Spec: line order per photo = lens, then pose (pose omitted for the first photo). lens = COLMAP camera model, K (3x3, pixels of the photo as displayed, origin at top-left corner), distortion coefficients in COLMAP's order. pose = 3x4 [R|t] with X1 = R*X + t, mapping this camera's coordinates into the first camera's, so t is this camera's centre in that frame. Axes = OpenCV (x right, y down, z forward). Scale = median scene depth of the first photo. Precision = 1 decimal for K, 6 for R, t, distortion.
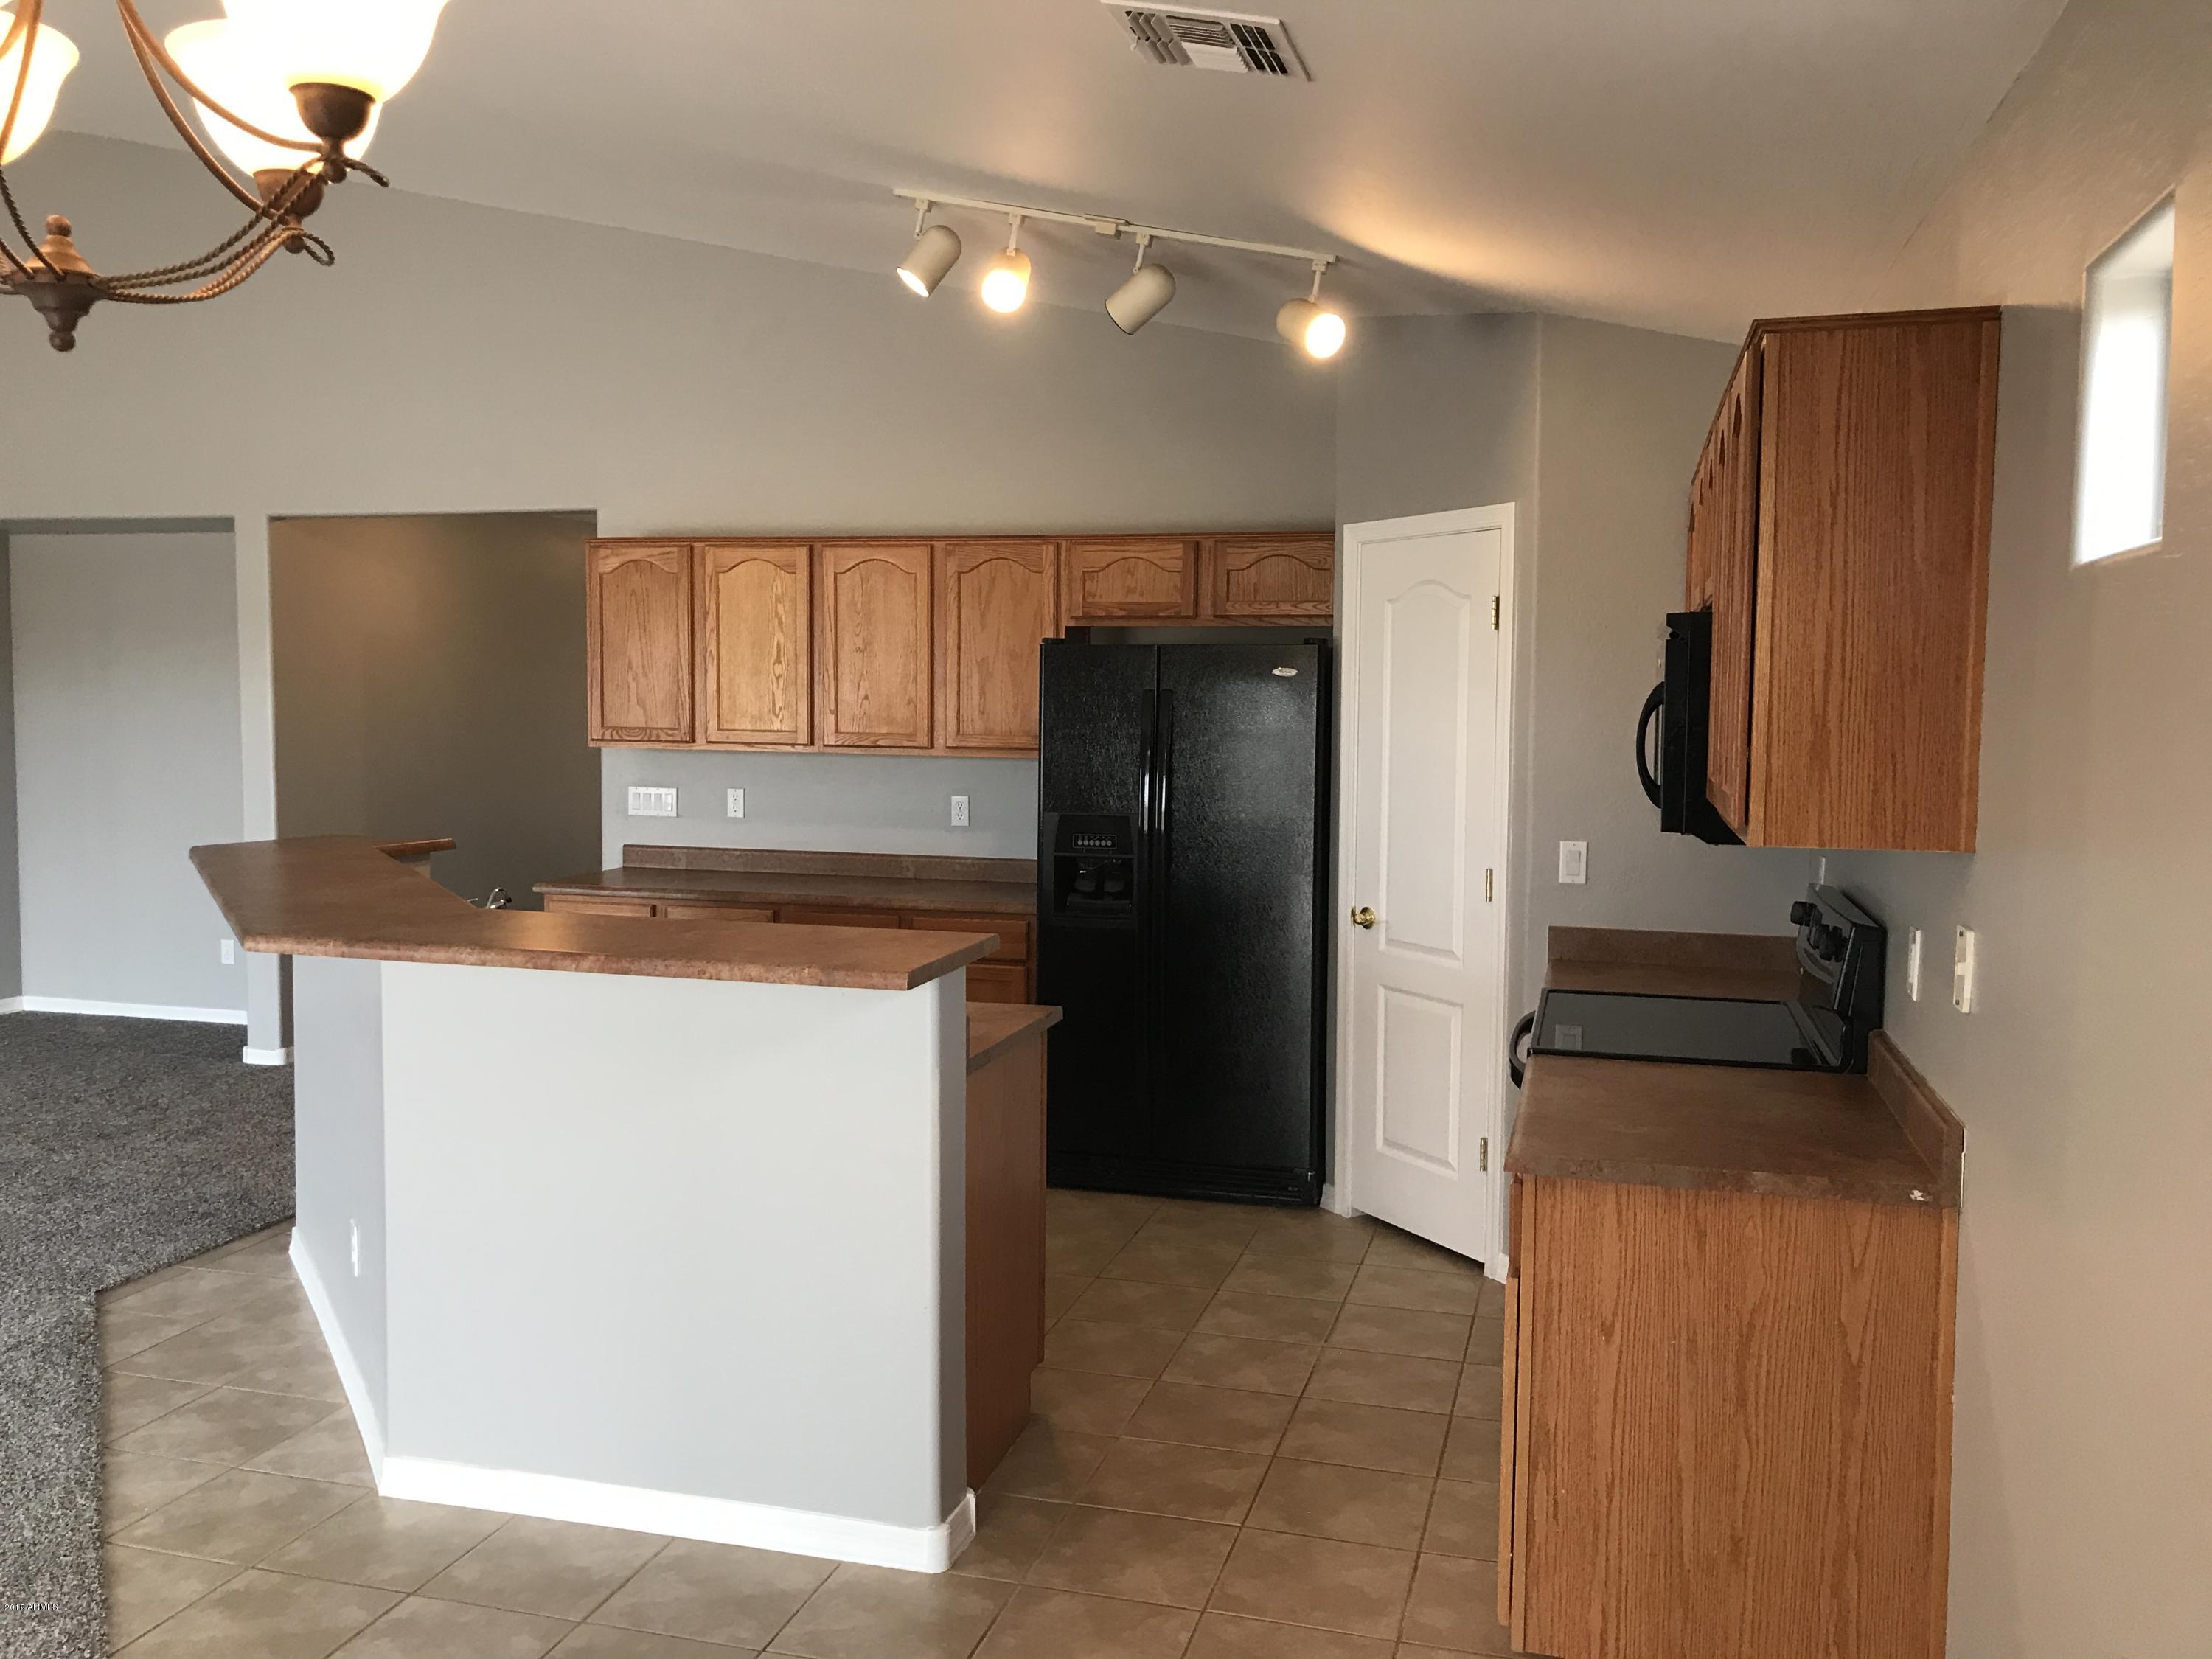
lens RADIAL K [[1788.7, 0, 1111.3], [0, 1788.7, 818.0], [0, 0, 1]] dist [0.088276, -0.116574]
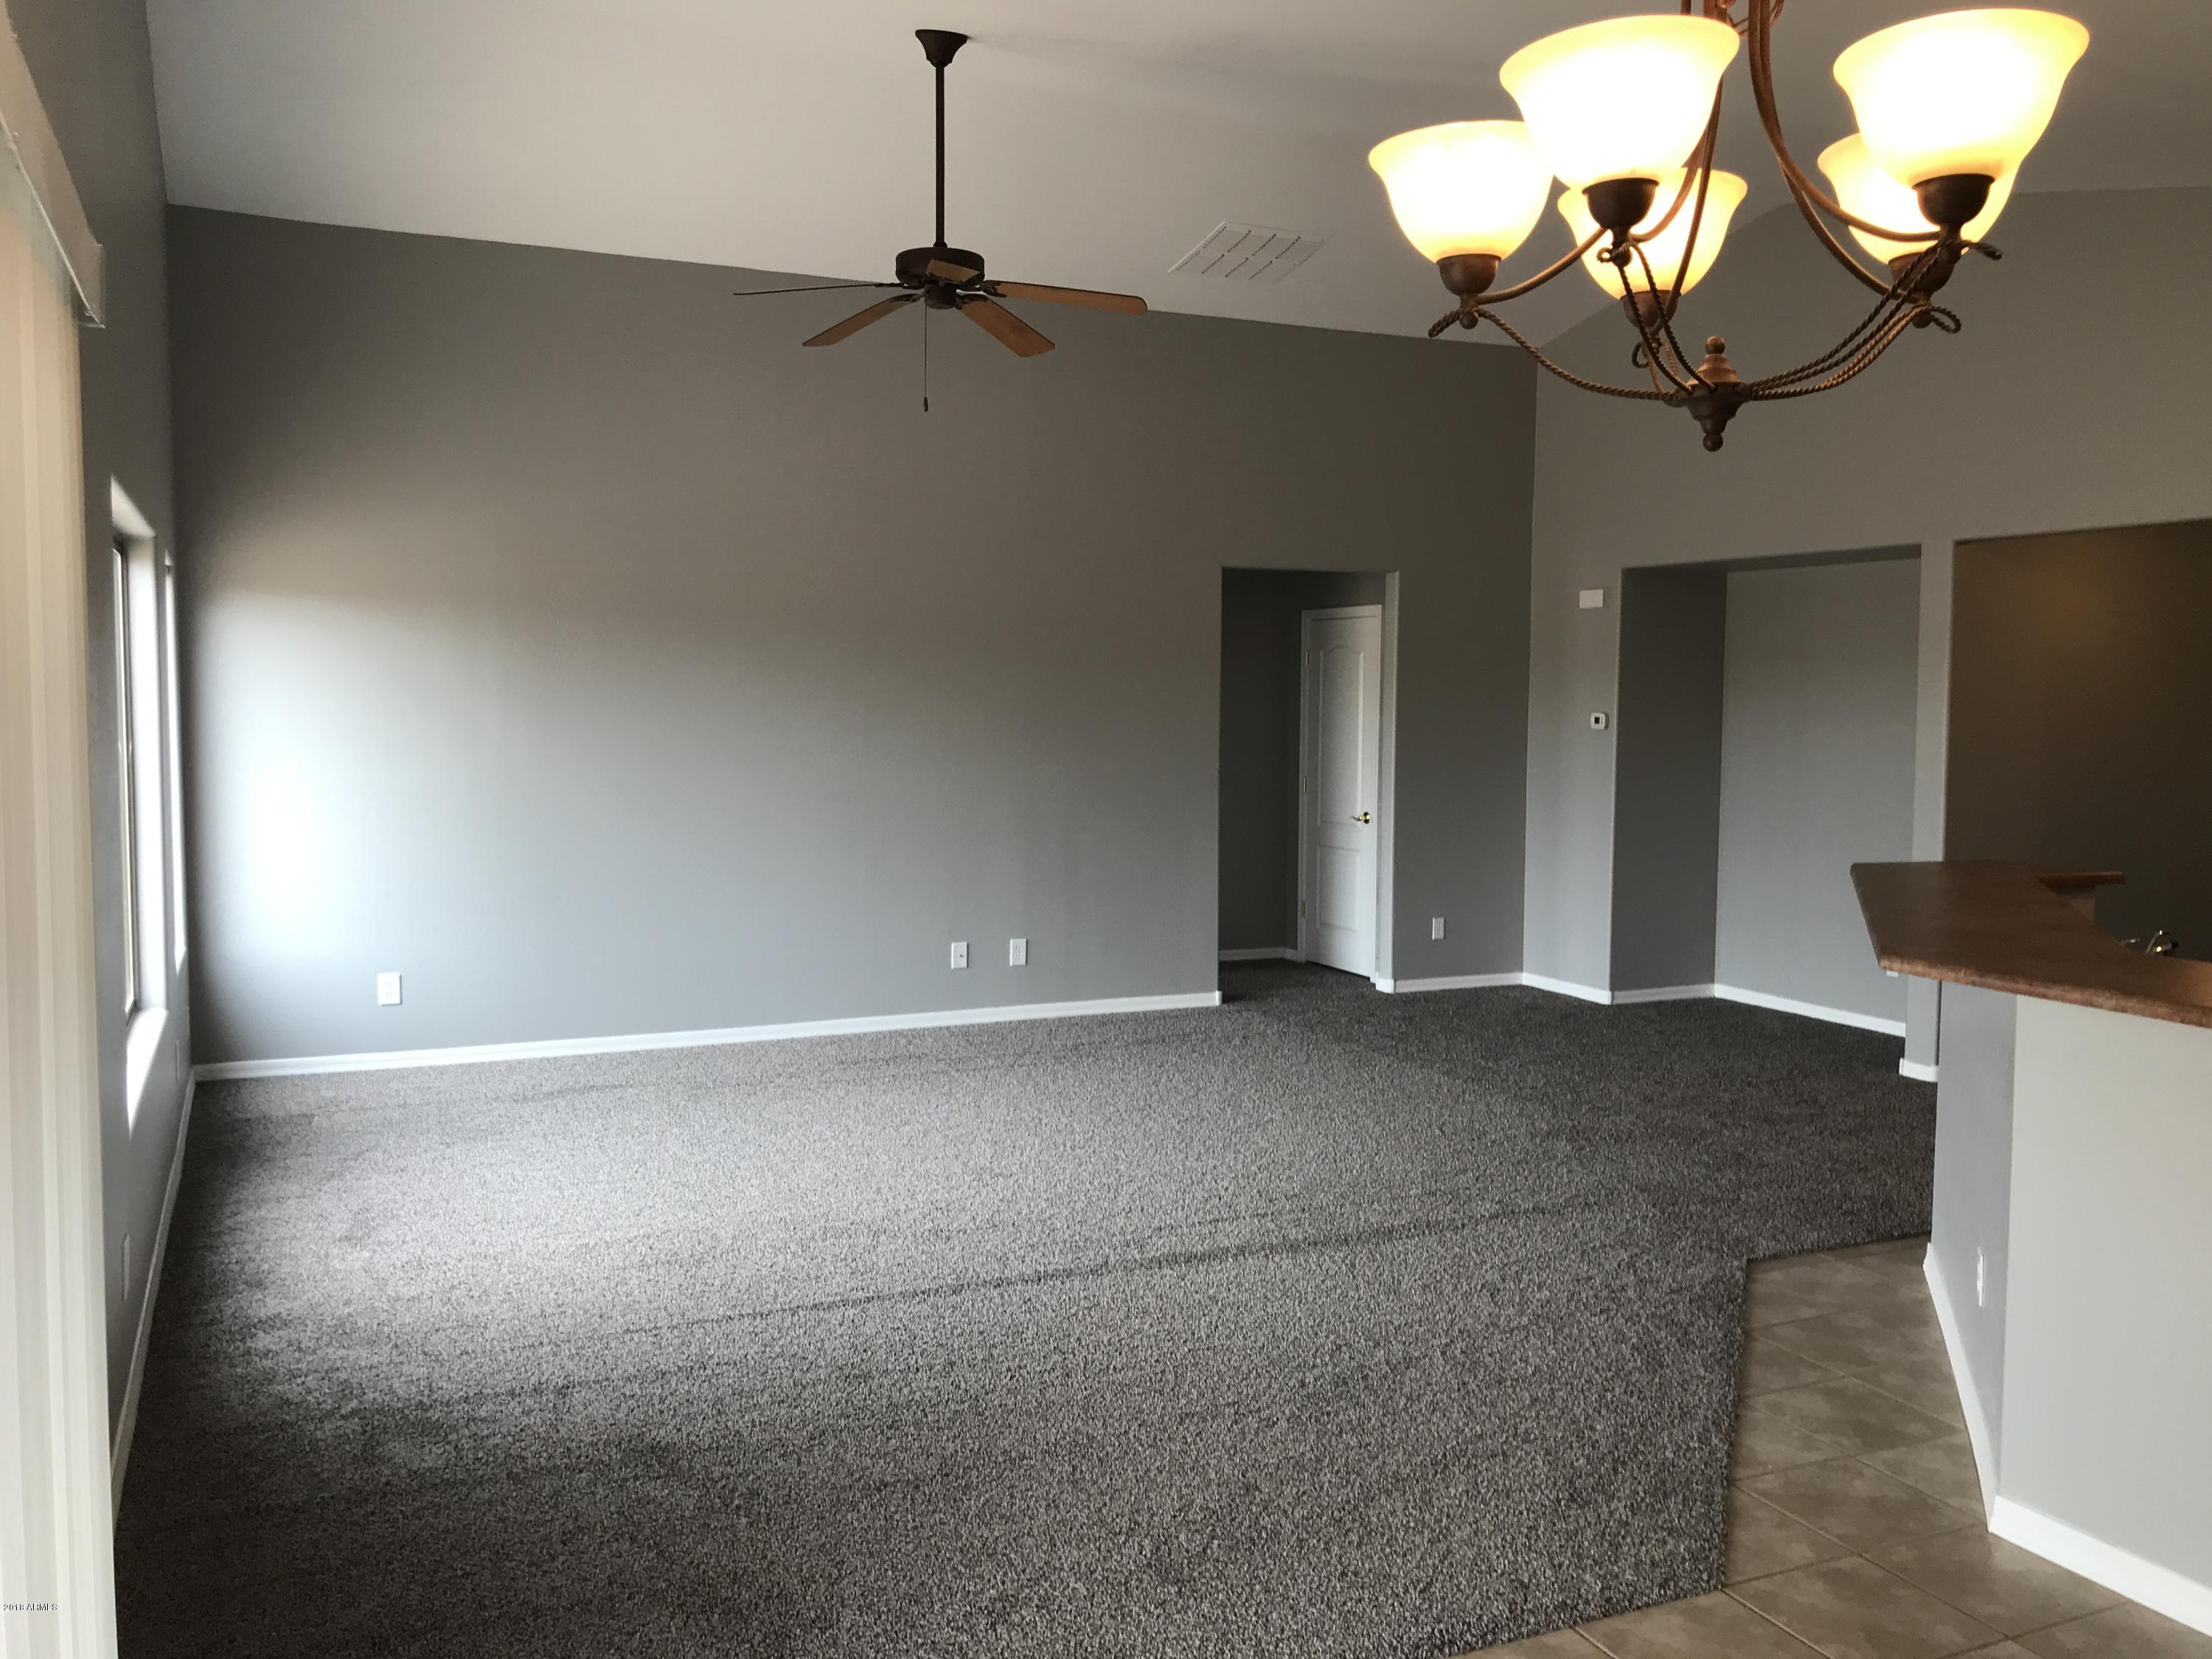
lens RADIAL K [[1788.7, 0, 1111.3], [0, 1788.7, 818.0], [0, 0, 1]] dist [0.088276, -0.116574]
pose [[0.642939, 0.044937, -0.764598, 0.027550], [-0.051667, 0.998548, 0.015240, -0.005526], [0.764173, 0.029706, 0.644327, -0.016416]]
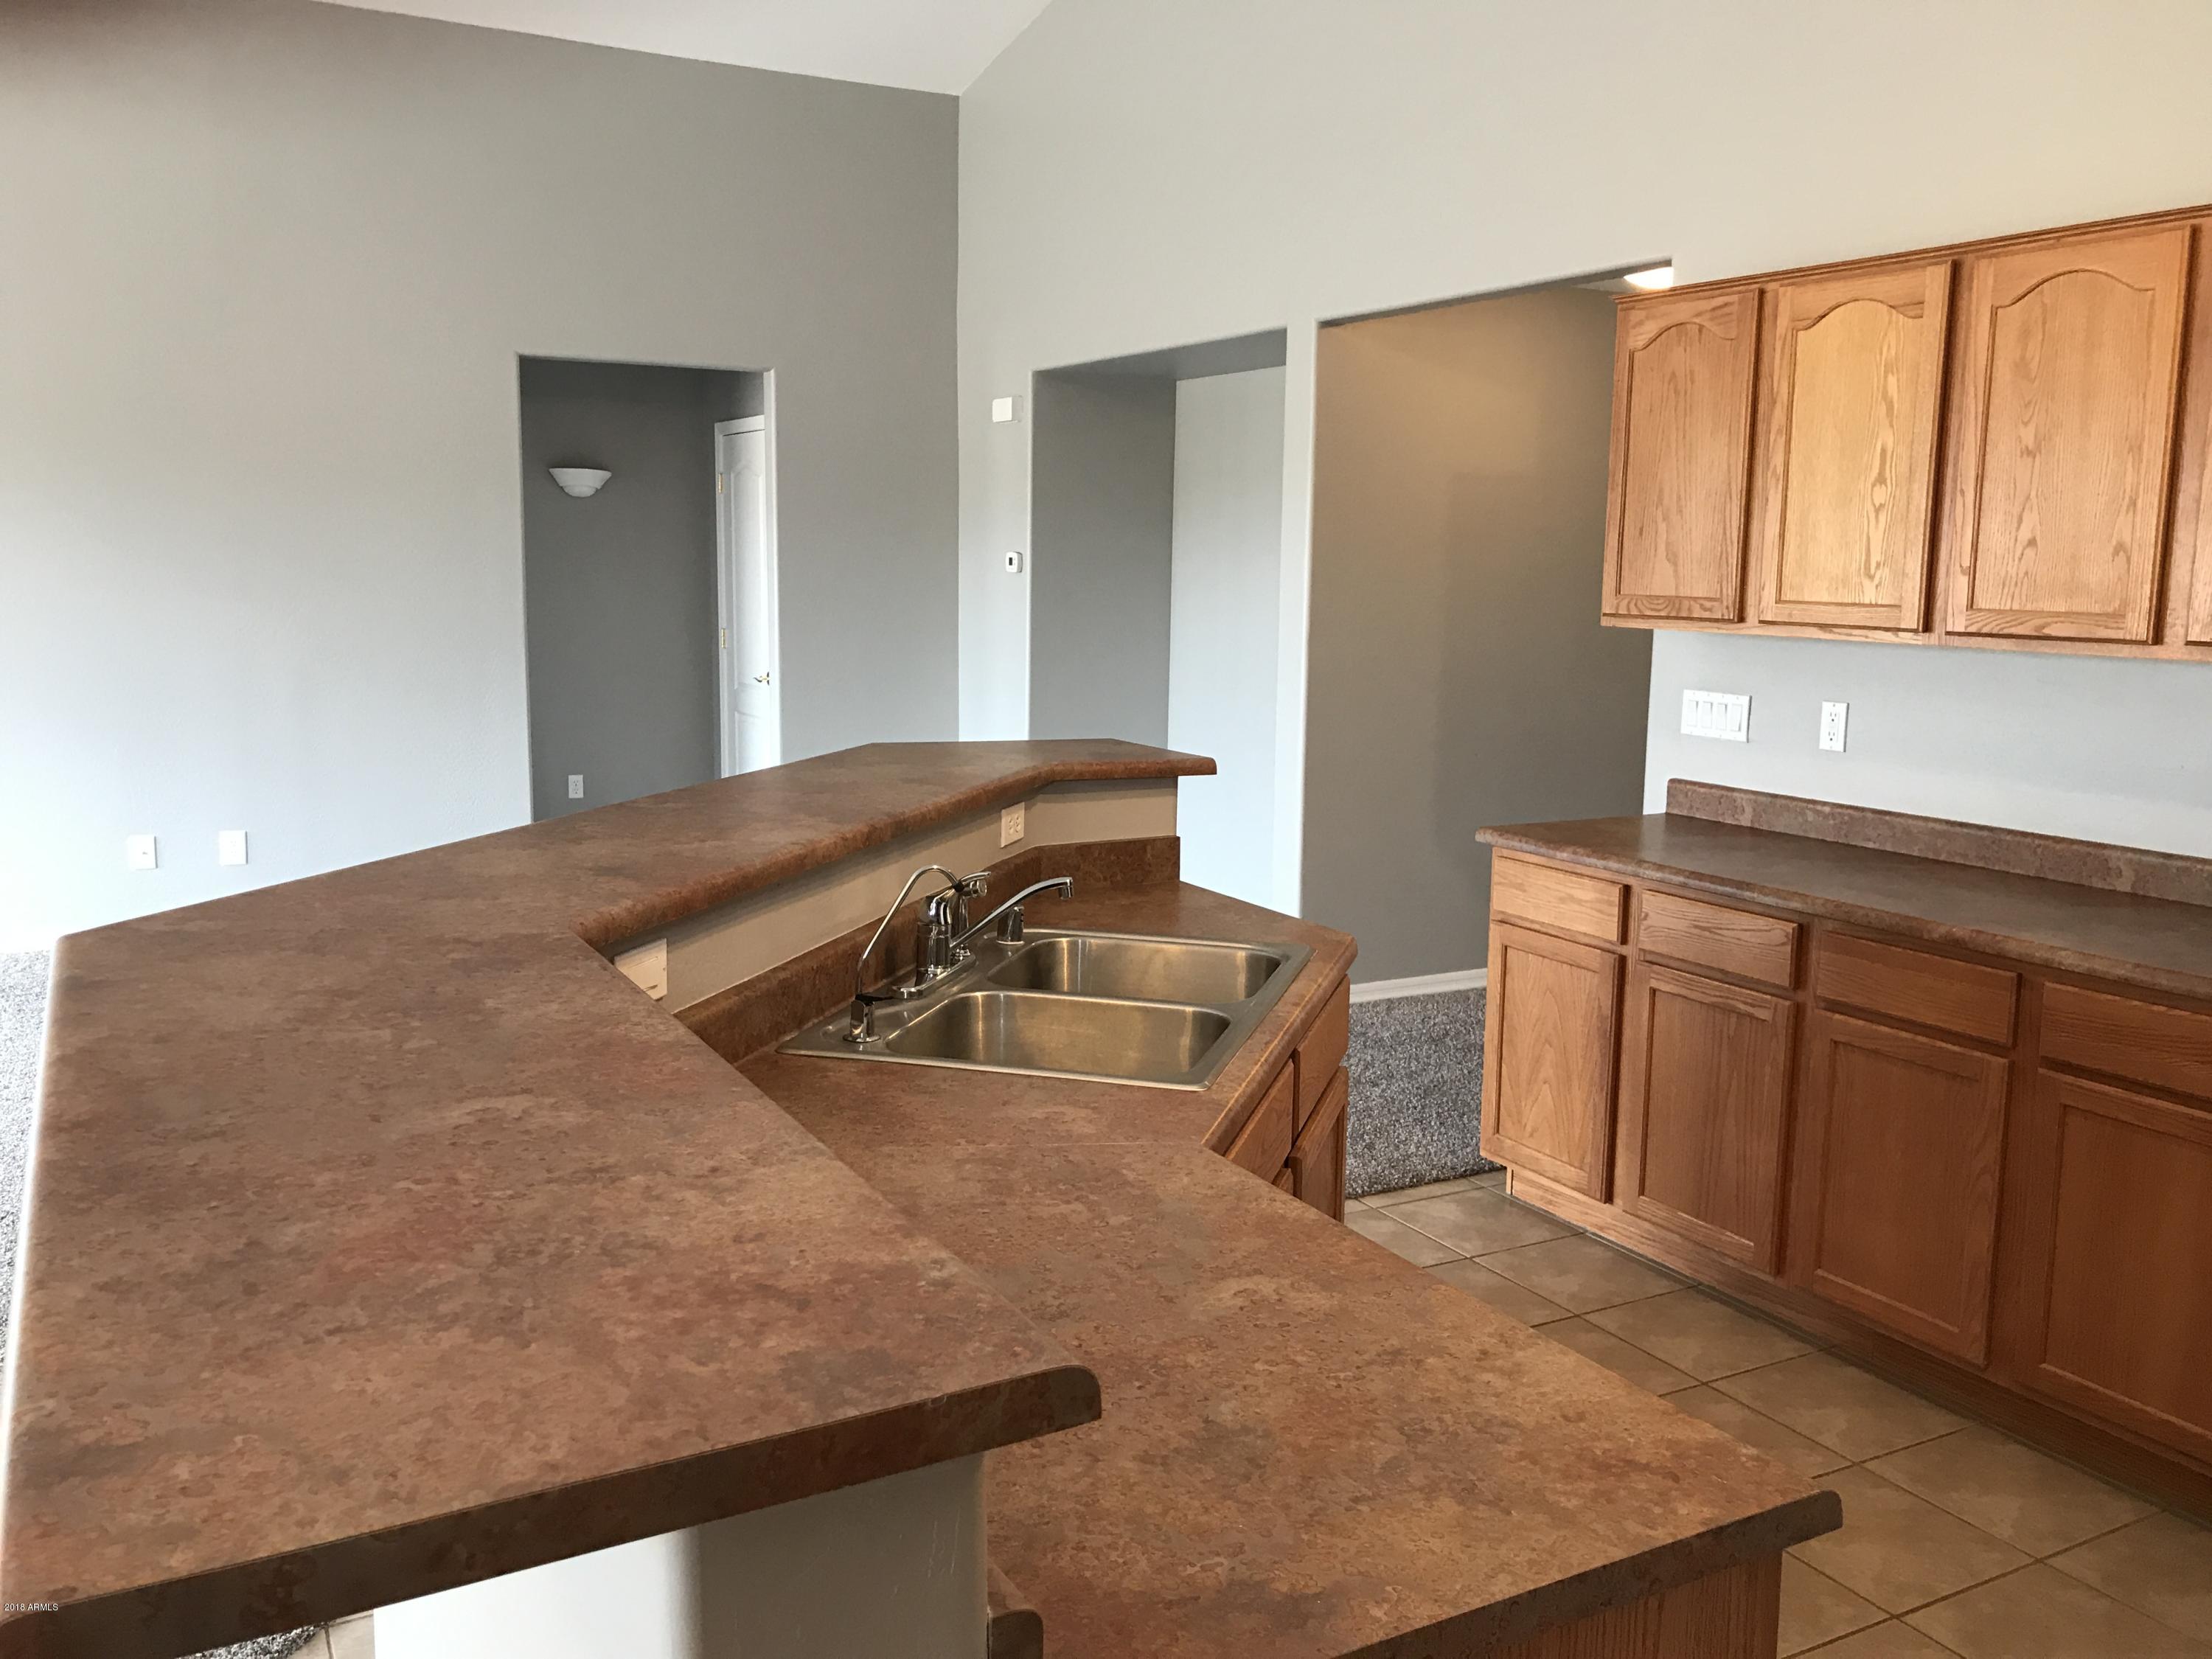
lens RADIAL K [[1805.3, 0, 1106.0], [0, 1805.3, 829.5], [0, 0, 1]] dist [-0.006257, -0.000313]
pose [[0.700345, 0.105627, -0.705946, 0.087472], [-0.056339, 0.994085, 0.092847, -0.028479], [0.711578, -0.025253, 0.702153, 0.701121]]
